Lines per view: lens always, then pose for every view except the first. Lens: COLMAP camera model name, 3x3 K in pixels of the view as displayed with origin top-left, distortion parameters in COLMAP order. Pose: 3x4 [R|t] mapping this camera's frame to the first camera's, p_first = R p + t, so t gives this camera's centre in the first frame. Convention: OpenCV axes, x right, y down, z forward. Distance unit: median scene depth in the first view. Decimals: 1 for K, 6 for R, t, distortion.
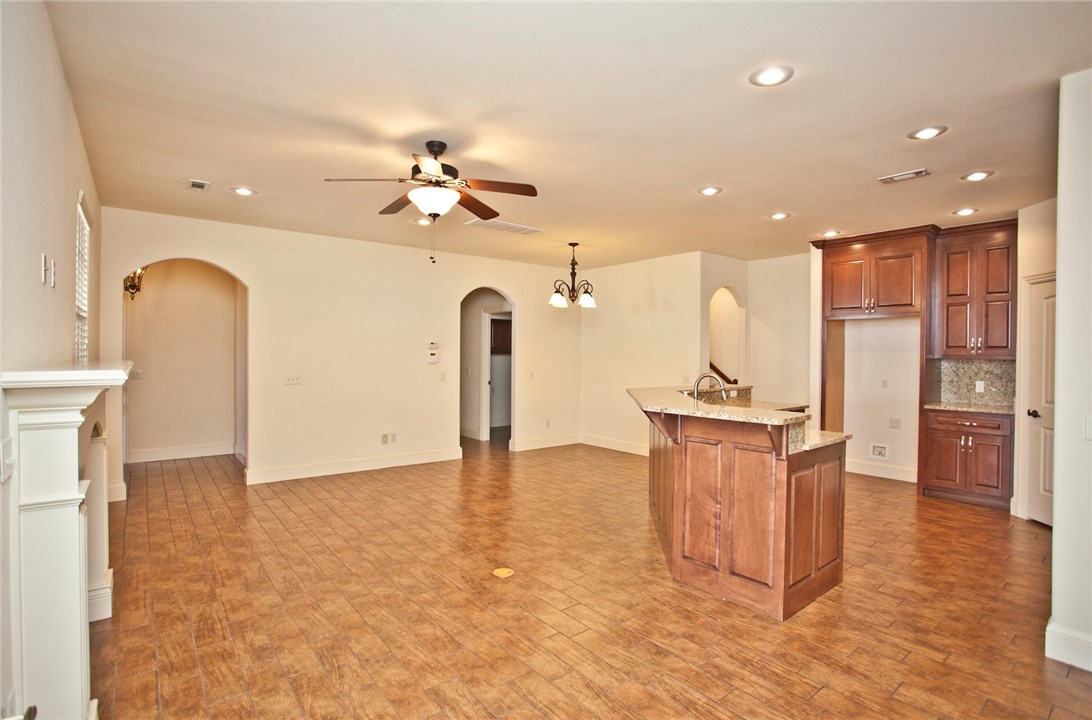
lens RADIAL K [[524.6, 0, 545.7], [0, 524.6, 355.8], [0, 0, 1]] dist [-0.061673, 0.015707]
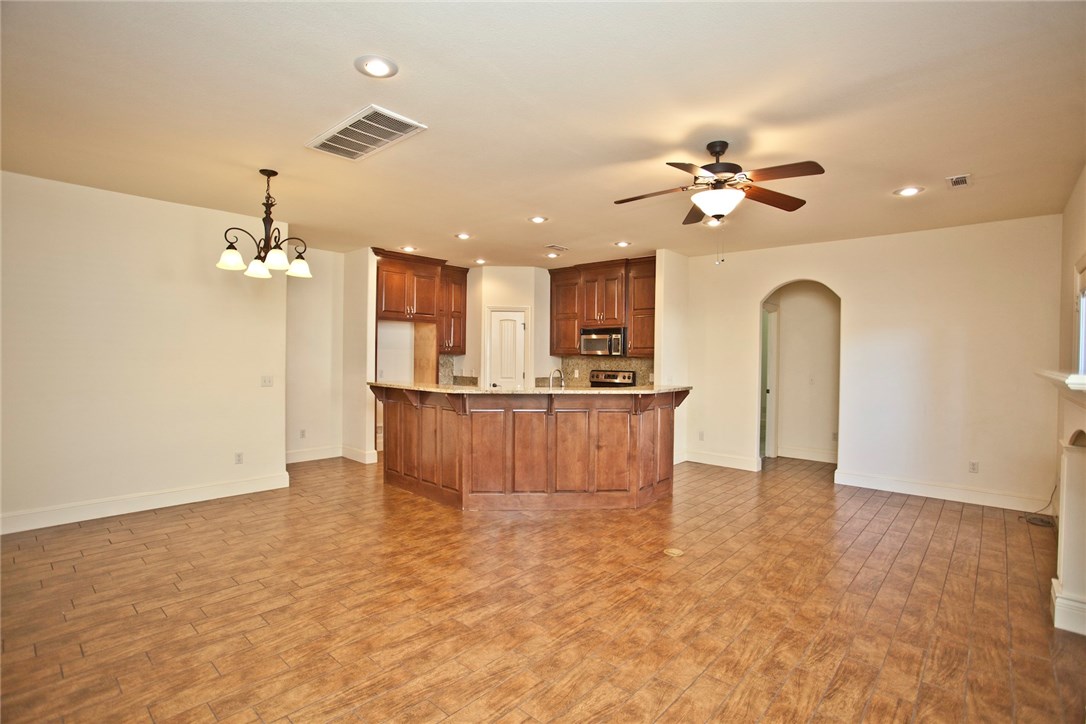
lens RADIAL K [[521.7, 0, 538.9], [0, 521.7, 352.3], [0, 0, 1]] dist [-0.061673, 0.015707]
pose [[-0.158795, -0.003471, 0.987305, -0.770811], [-0.006176, 0.999978, 0.002522, -0.005644], [-0.987292, -0.005697, -0.158813, 1.008782]]
